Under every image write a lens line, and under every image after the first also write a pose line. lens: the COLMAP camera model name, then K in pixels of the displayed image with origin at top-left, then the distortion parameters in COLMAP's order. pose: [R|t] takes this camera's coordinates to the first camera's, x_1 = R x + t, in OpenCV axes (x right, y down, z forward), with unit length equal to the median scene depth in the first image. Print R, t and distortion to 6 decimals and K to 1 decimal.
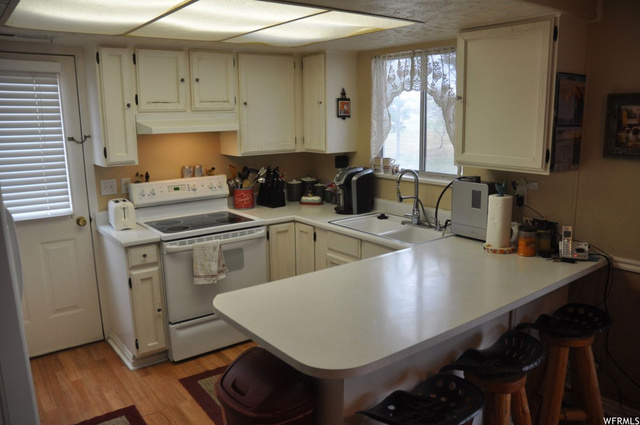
lens RADIAL K [[504.1, 0, 318.3], [0, 504.1, 223.8], [0, 0, 1]] dist [-0.166259, 0.166836]
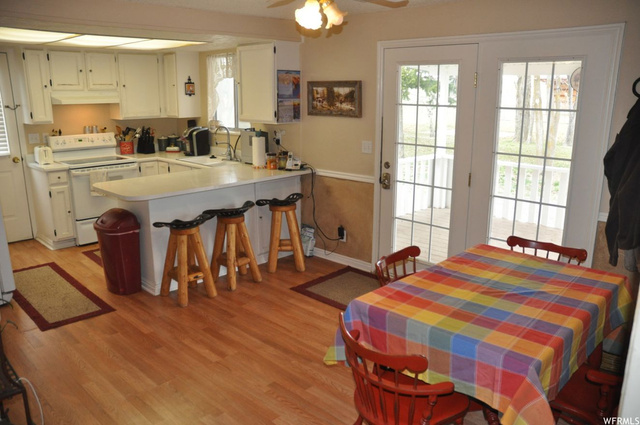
lens RADIAL K [[504.1, 0, 318.3], [0, 504.1, 223.8], [0, 0, 1]] dist [-0.166259, 0.166836]
pose [[0.990302, -0.019484, 0.137562, 0.252362], [0.013529, 0.998936, 0.044092, 0.141025], [-0.138274, -0.041804, 0.989511, -0.663366]]
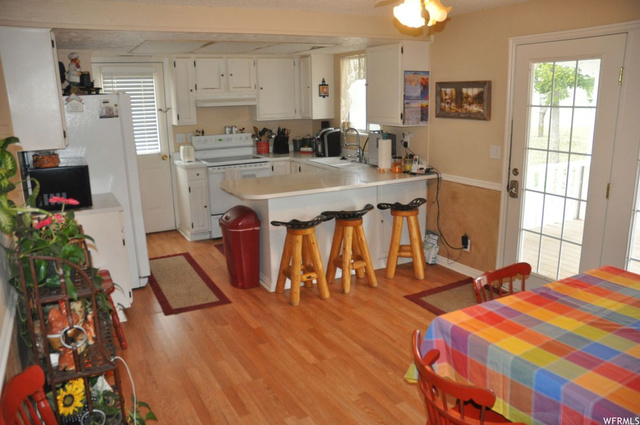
lens RADIAL K [[504.1, 0, 318.3], [0, 504.1, 223.8], [0, 0, 1]] dist [-0.166259, 0.166836]
pose [[0.986924, 0.033449, -0.157680, 0.329267], [-0.026892, 0.998690, 0.043537, 0.134862], [0.158930, -0.038728, 0.986530, -0.640491]]
